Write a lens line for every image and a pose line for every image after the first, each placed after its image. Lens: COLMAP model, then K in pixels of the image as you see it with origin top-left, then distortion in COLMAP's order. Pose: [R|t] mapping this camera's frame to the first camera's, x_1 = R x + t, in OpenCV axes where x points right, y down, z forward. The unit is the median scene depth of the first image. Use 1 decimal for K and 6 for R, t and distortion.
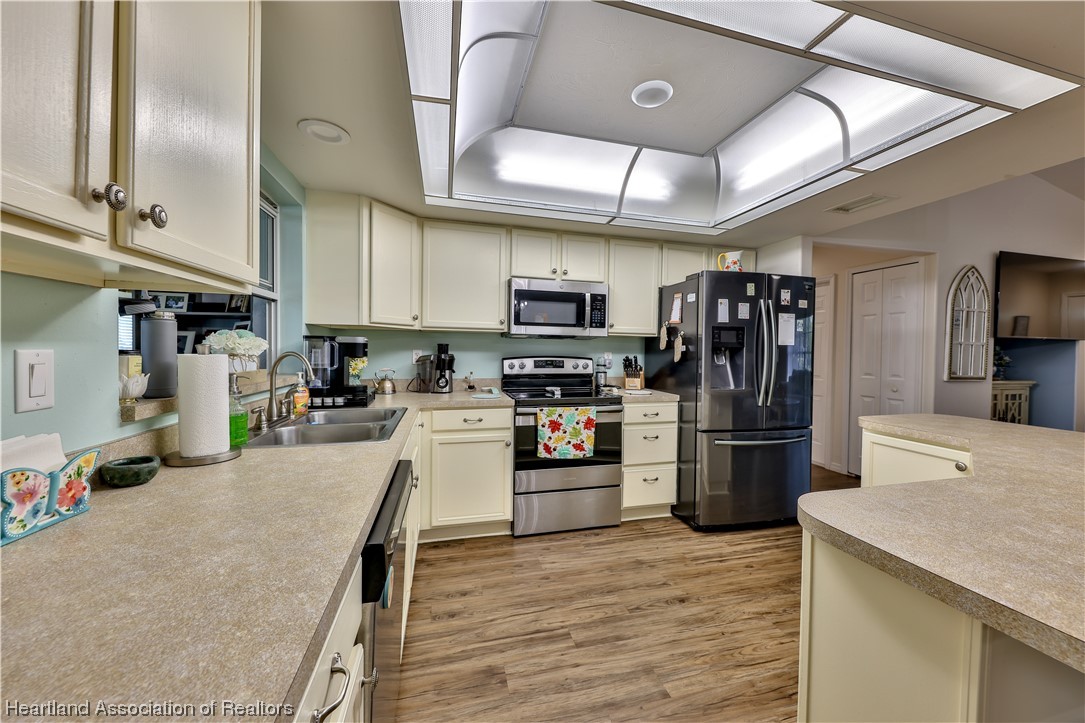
lens RADIAL K [[393.7, 0, 547.2], [0, 393.7, 356.9], [0, 0, 1]] dist [0.001137, -0.004158]
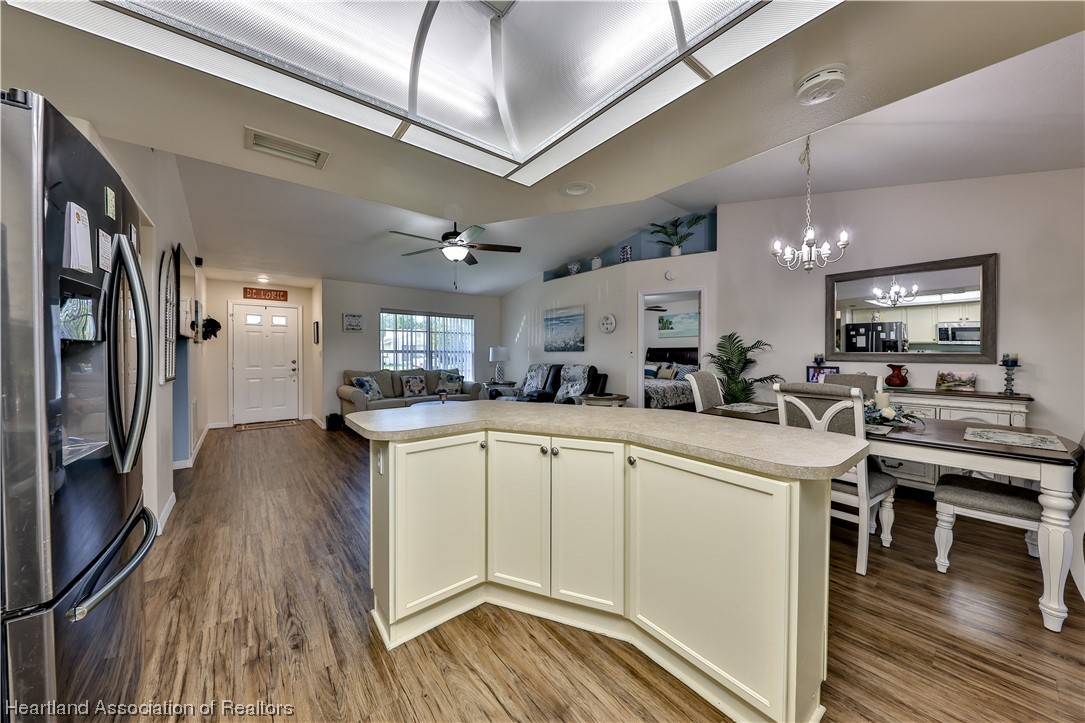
lens RADIAL K [[363.1, 0, 545.4], [0, 363.1, 356.4], [0, 0, 1]] dist [-0.000396, -0.000137]
pose [[-0.420741, -0.020501, 0.906949, -0.026089], [0.011070, 0.999554, 0.027730, -0.012393], [-0.907113, 0.021707, -0.420327, 0.730710]]
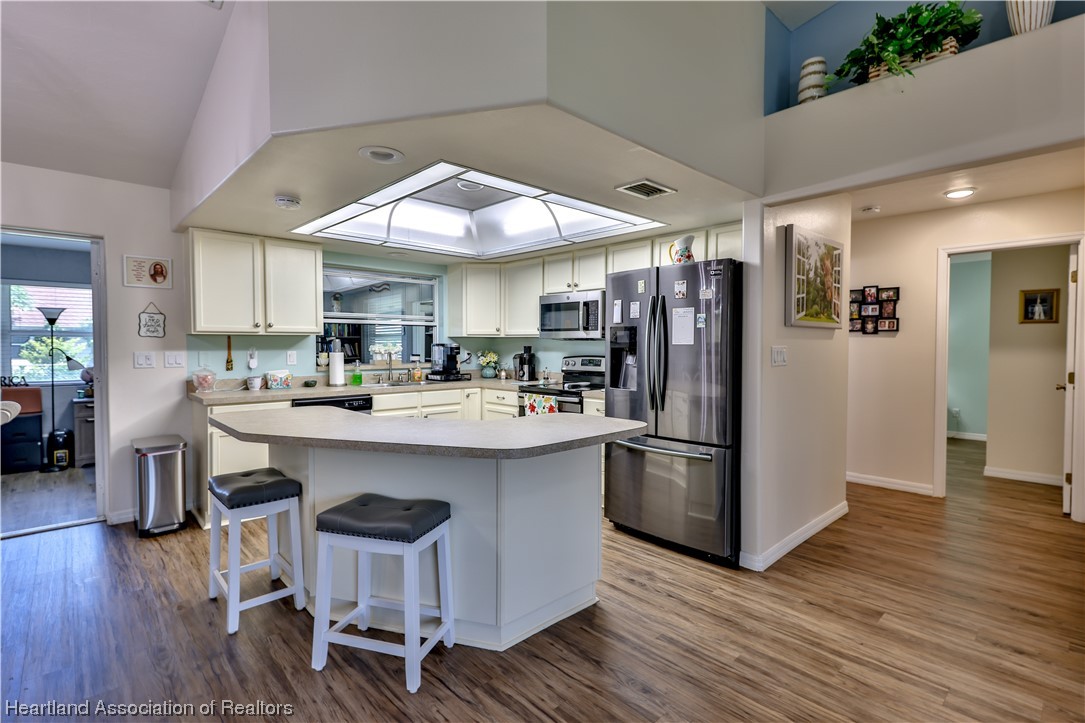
lens RADIAL K [[514.0, 0, 556.9], [0, 514.0, 357.7], [0, 0, 1]] dist [0.000648, 0.000102]
pose [[0.495465, 0.010237, -0.868568, 1.470713], [-0.013319, 0.999903, 0.004187, -0.001408], [0.868526, 0.009494, 0.495553, 0.201137]]
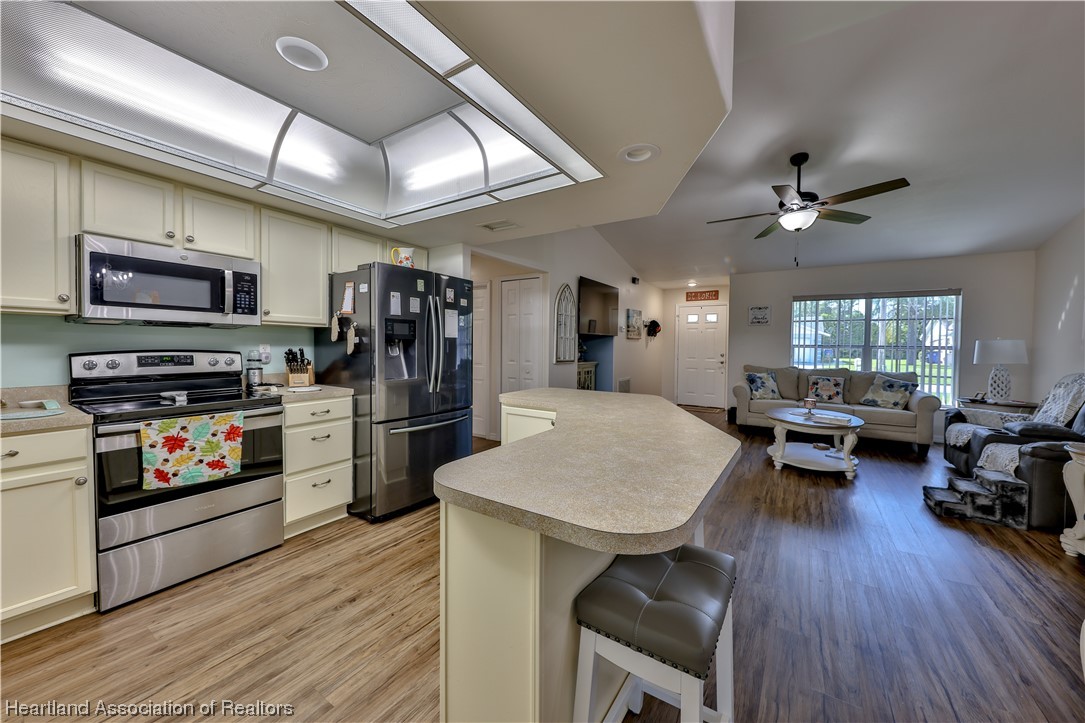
lens RADIAL K [[390.3, 0, 543.3], [0, 390.3, 356.2], [0, 0, 1]] dist [0.000726, -0.003989]
pose [[0.737210, -0.023926, 0.675240, 0.038629], [0.011308, 0.999670, 0.023076, 0.001052], [-0.675569, -0.009376, 0.737237, -0.014709]]
